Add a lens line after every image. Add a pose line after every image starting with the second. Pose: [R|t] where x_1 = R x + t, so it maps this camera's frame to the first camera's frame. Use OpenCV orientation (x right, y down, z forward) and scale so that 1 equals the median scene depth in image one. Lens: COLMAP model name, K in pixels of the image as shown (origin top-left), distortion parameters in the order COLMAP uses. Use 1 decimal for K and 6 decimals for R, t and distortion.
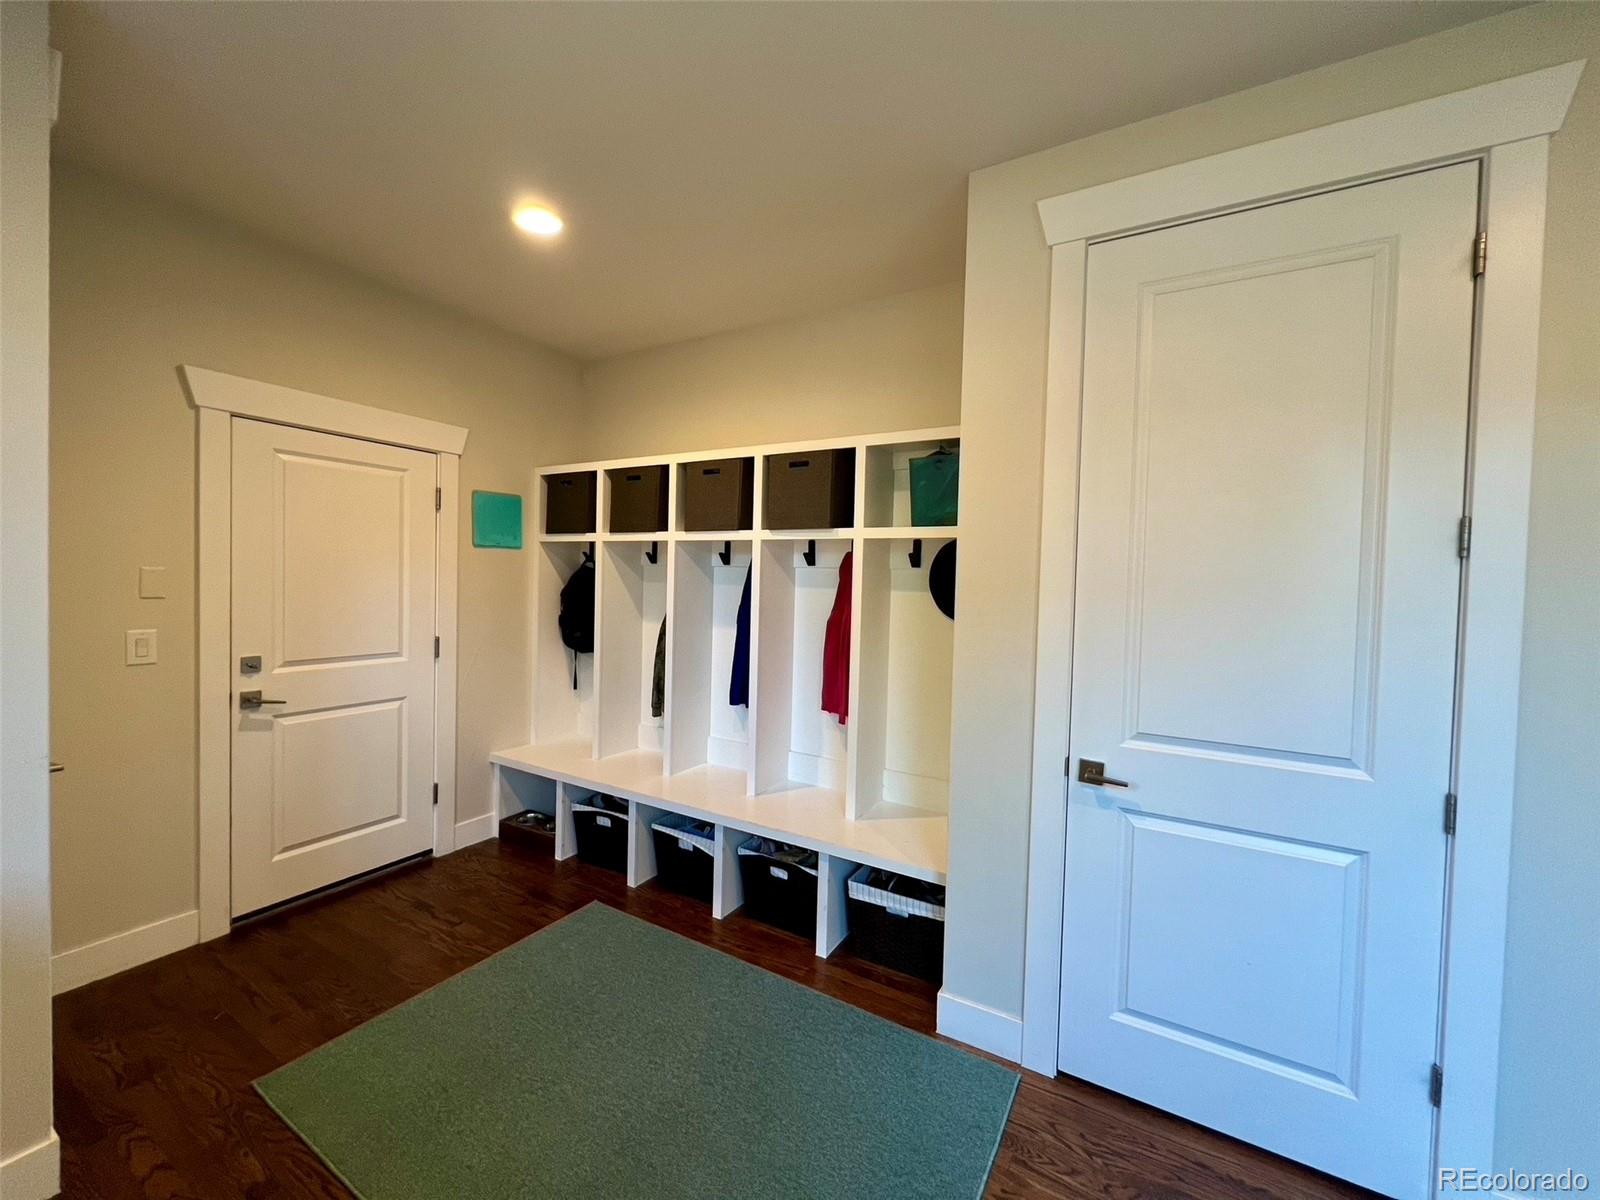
lens RADIAL K [[635.4, 0, 800.0], [0, 635.4, 600.0], [0, 0, 1]] dist [-0.001338, 0.000052]
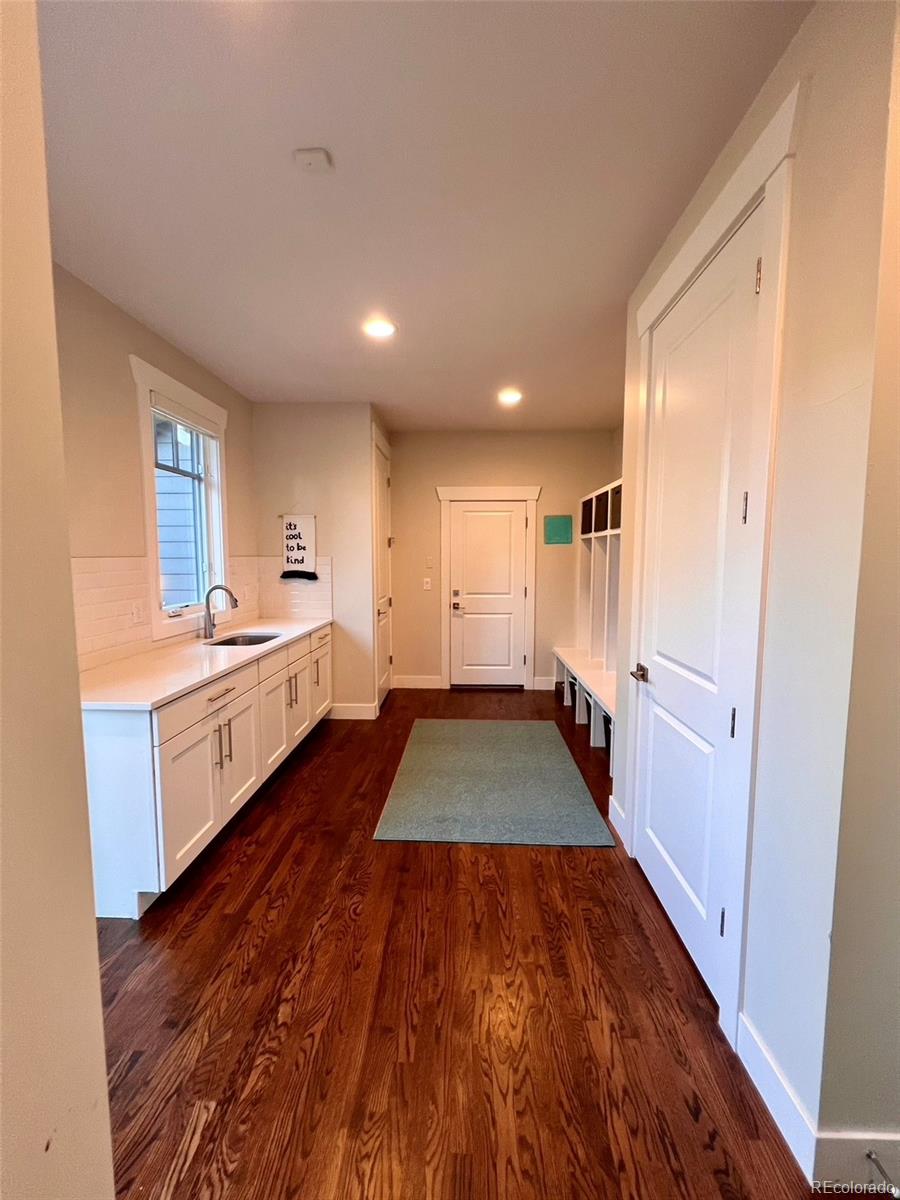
lens RADIAL K [[476.6, 0, 450.0], [0, 476.6, 600.0], [0, 0, 1]] dist [-0.001338, 0.000052]
pose [[0.476737, 0.052180, -0.877496, 0.838703], [-0.013194, 0.998549, 0.052210, 0.024457], [0.878947, -0.013312, 0.476734, 0.010518]]
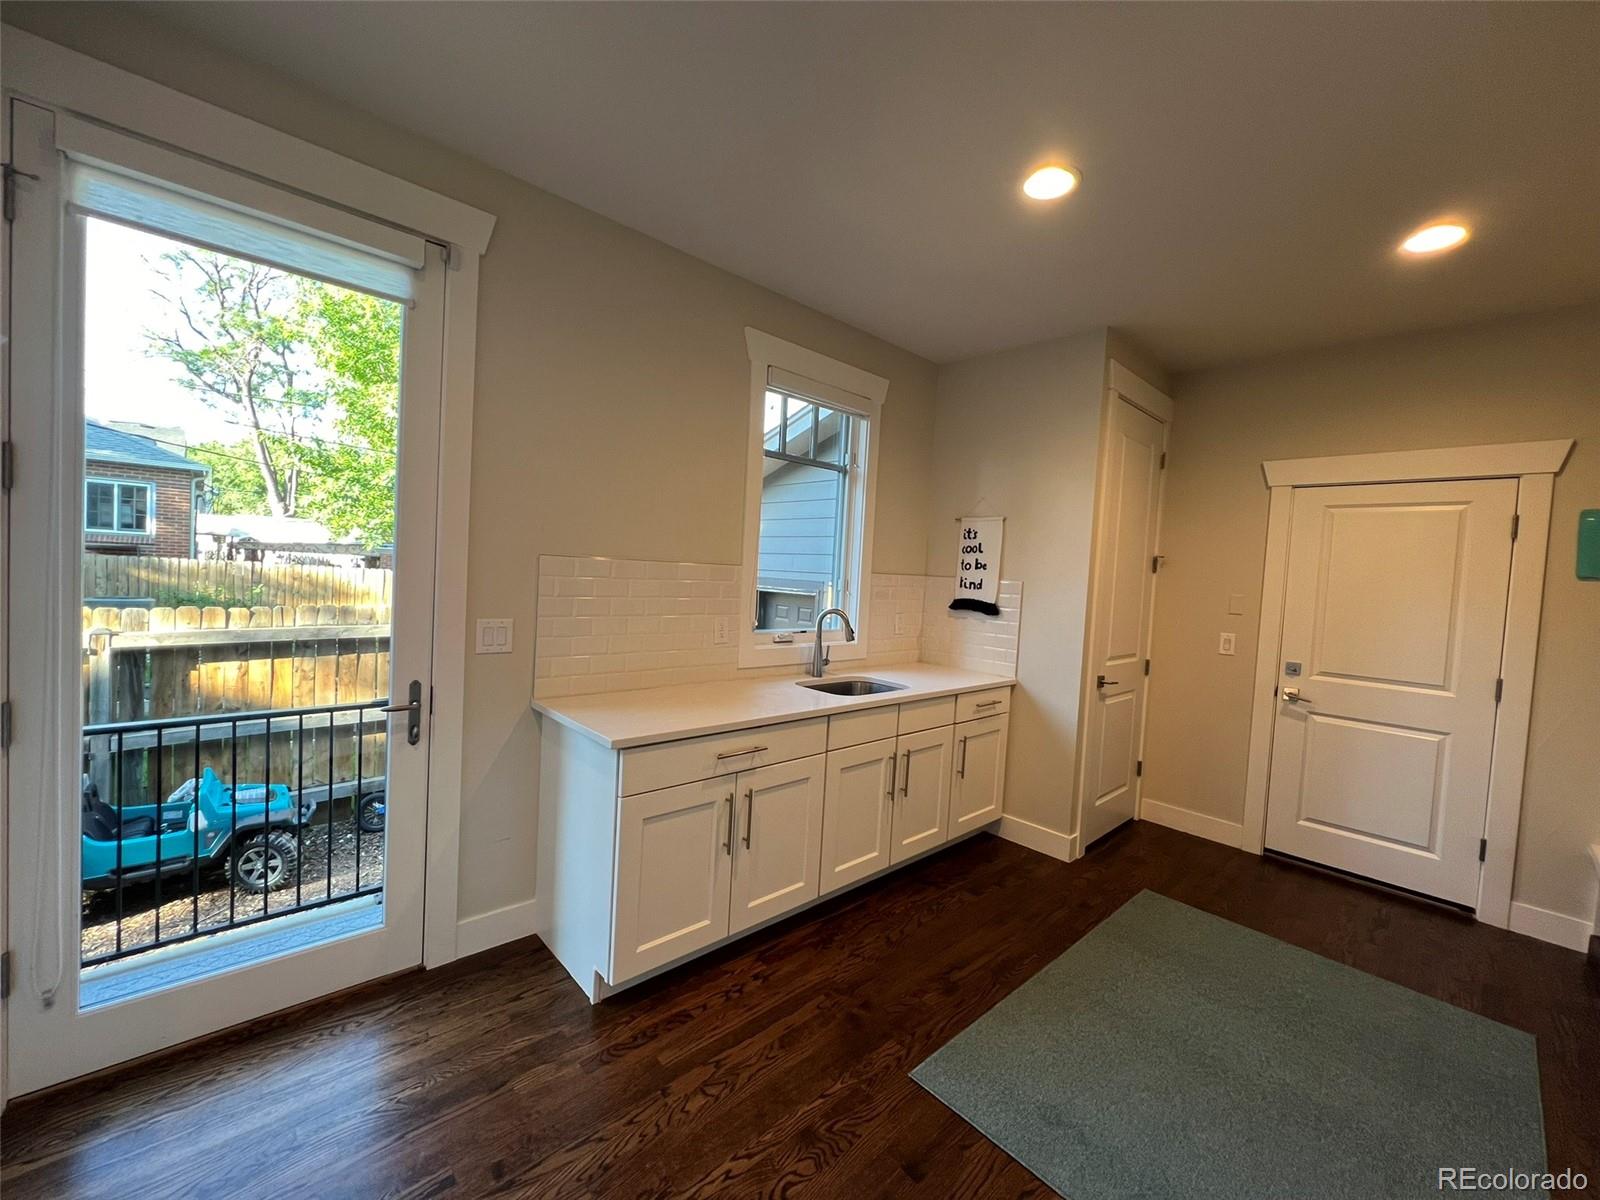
lens RADIAL K [[635.4, 0, 800.0], [0, 635.4, 600.0], [0, 0, 1]] dist [-0.001338, 0.000052]
pose [[-0.286290, -0.000261, -0.958143, 0.680589], [-0.091741, 0.995413, 0.027141, 0.015012], [0.953741, 0.095671, -0.285001, 0.341805]]
